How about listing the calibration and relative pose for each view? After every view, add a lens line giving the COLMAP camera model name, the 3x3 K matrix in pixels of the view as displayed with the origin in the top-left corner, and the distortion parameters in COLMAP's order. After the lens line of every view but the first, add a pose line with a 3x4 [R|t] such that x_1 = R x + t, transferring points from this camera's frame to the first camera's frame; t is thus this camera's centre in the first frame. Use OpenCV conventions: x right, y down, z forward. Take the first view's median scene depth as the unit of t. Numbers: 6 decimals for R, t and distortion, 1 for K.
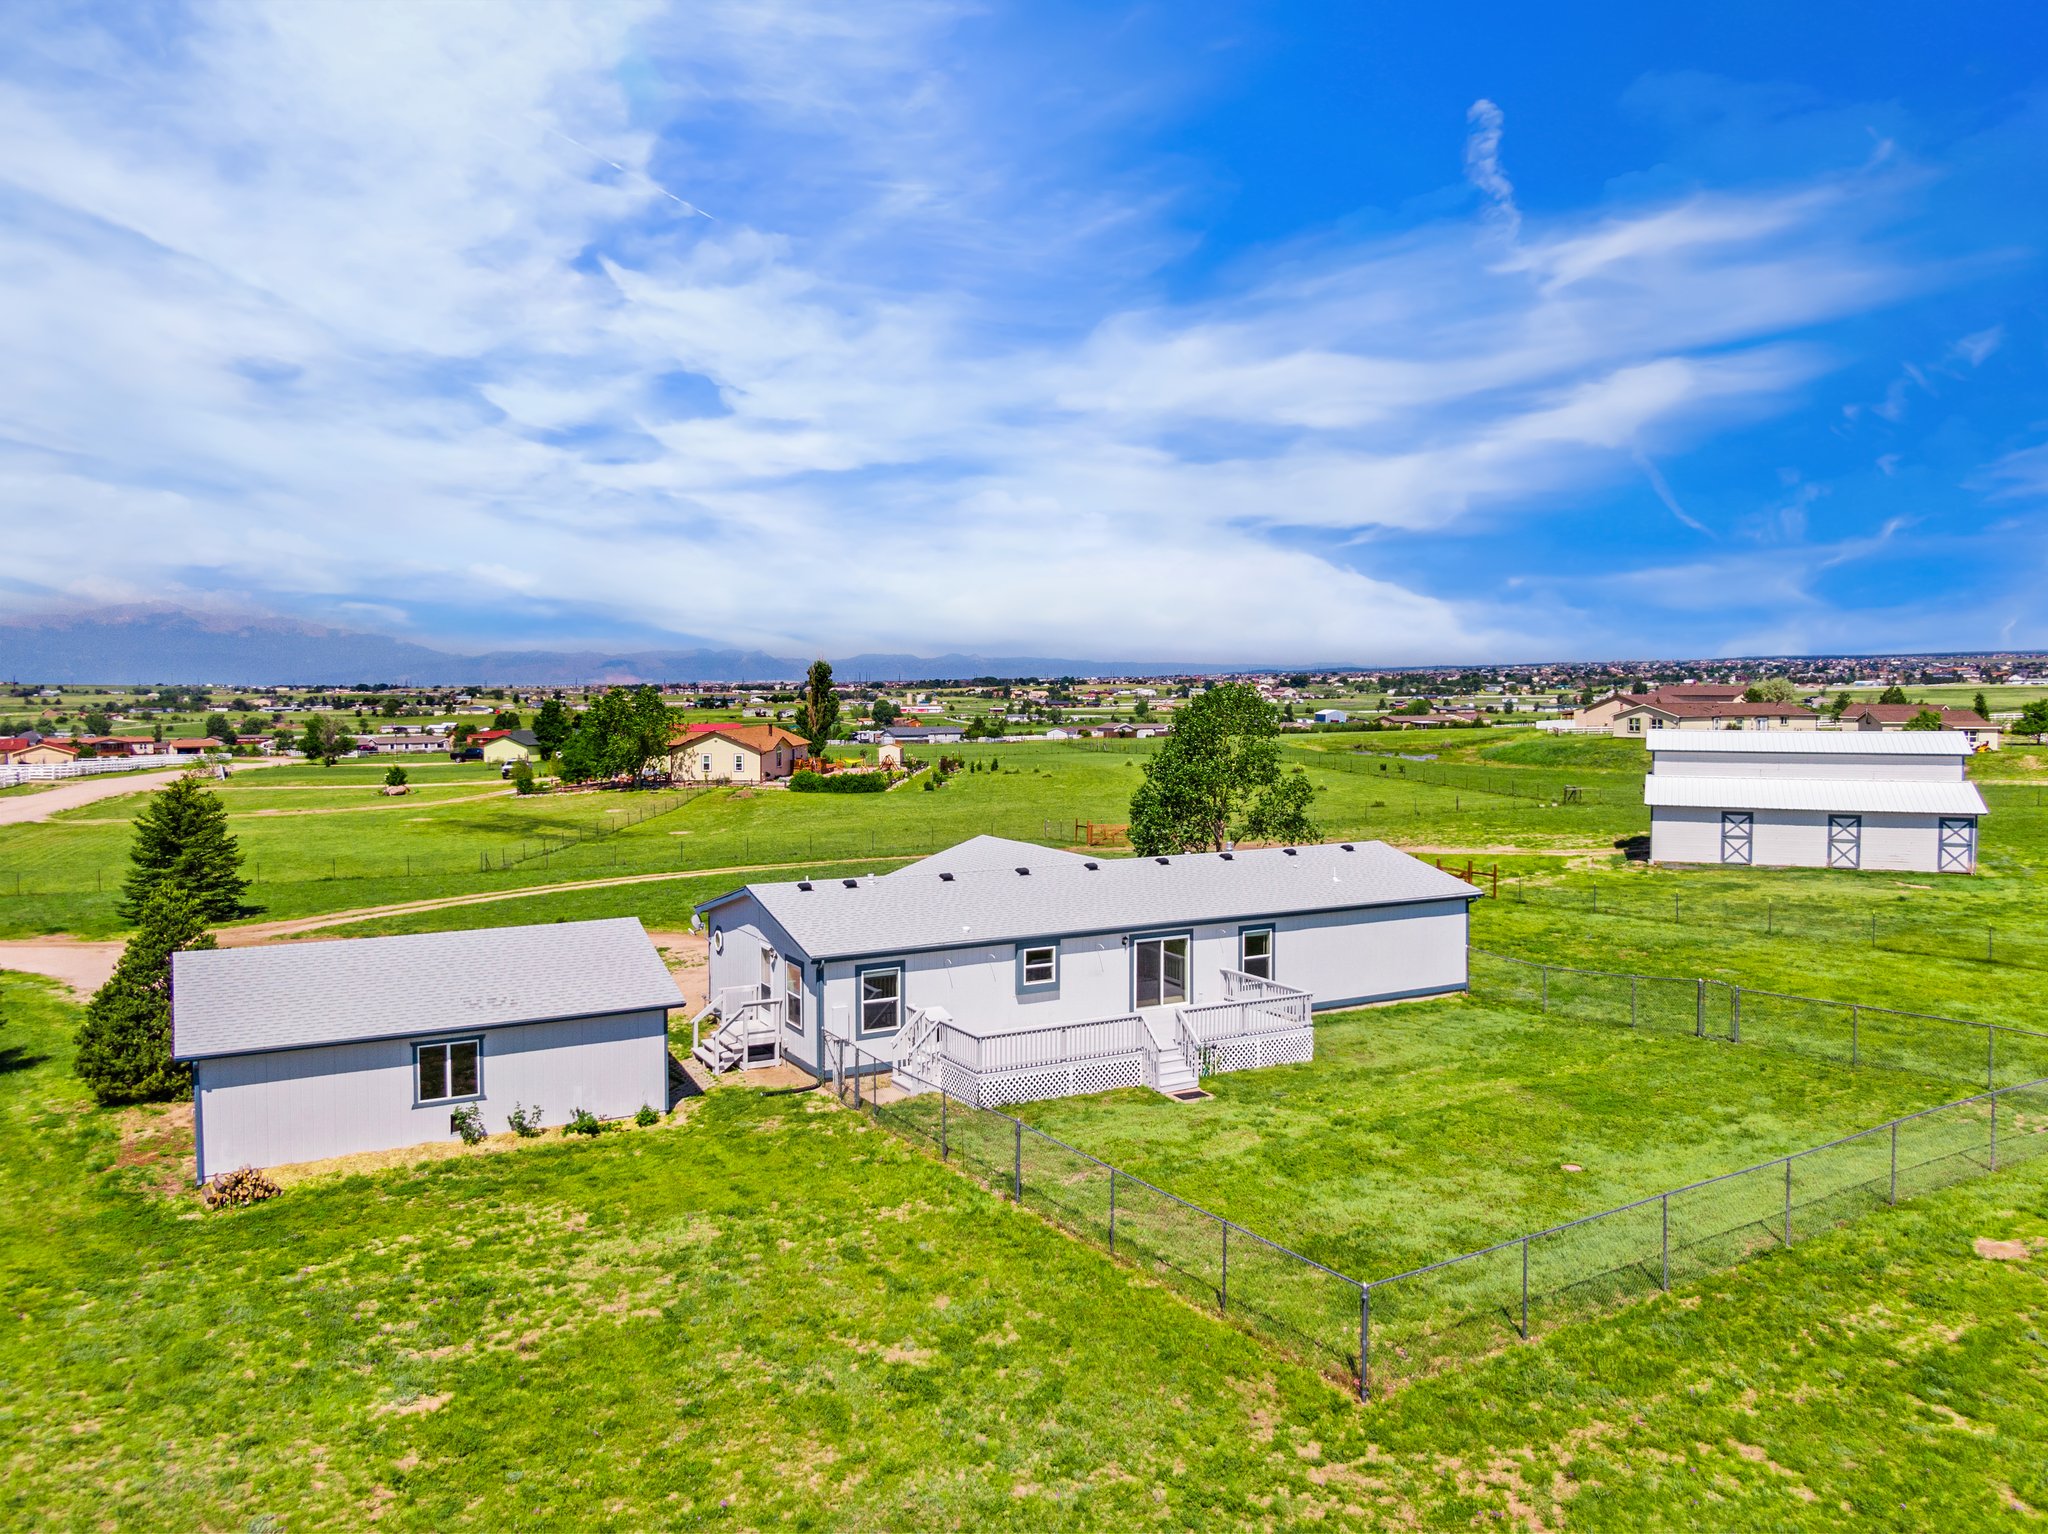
lens RADIAL K [[1486.0, 0, 1028.4], [0, 1486.0, 761.5], [0, 0, 1]] dist [0.028778, -0.006611]
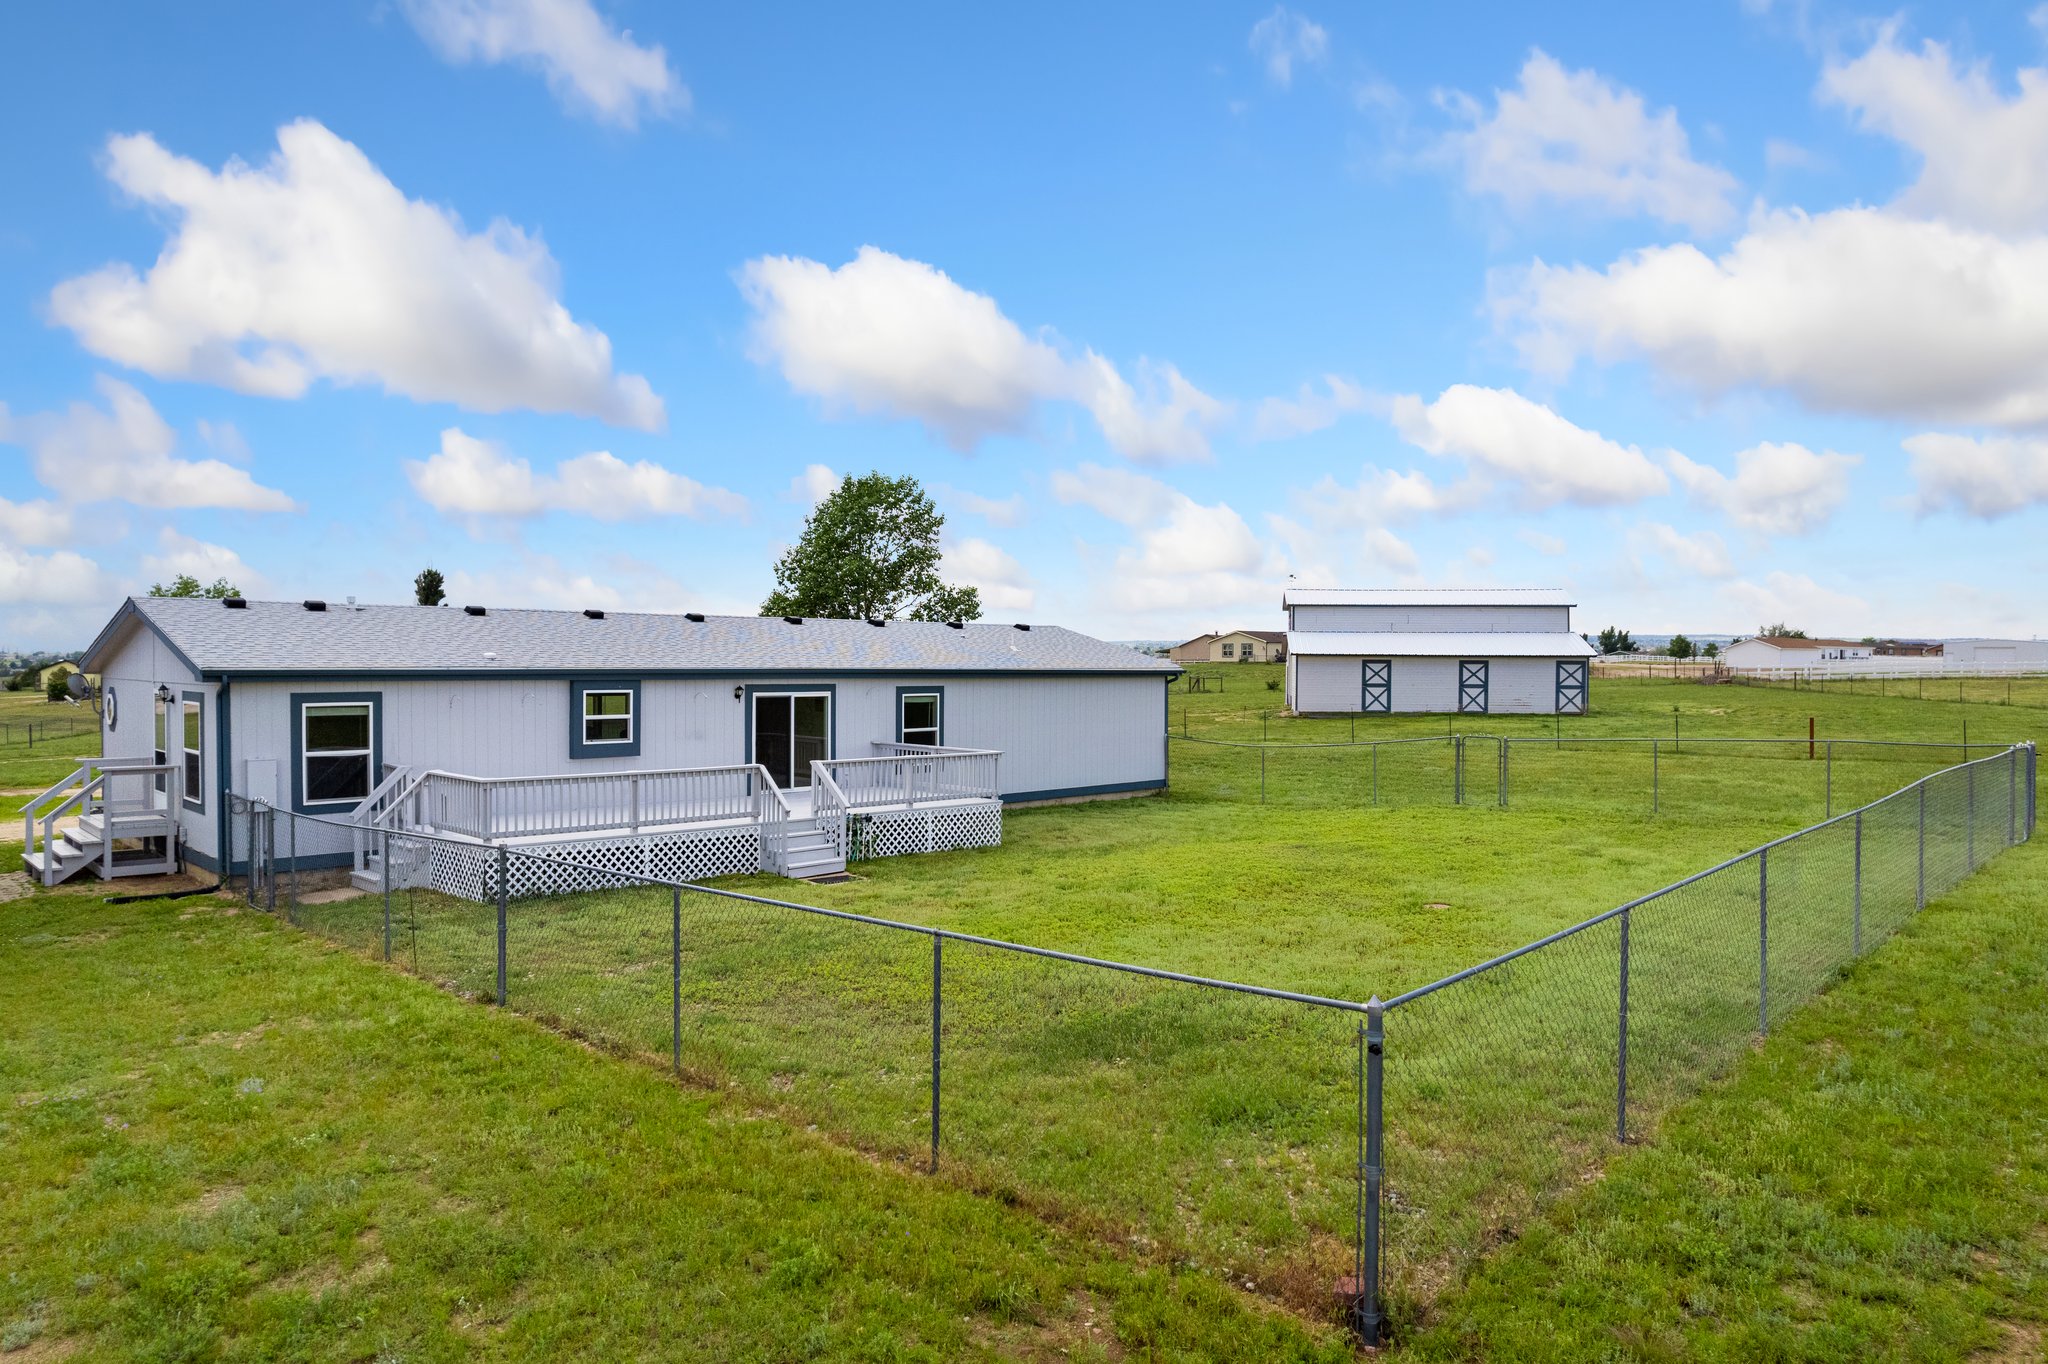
lens RADIAL K [[1357.7, 0, 1018.3], [0, 1357.7, 673.7], [0, 0, 1]] dist [-0.000464, -0.001228]
pose [[0.968309, 0.005316, 0.249700, 0.031837], [0.003302, 0.999414, -0.034080, 0.134323], [-0.249734, 0.033824, 0.967723, 0.338958]]
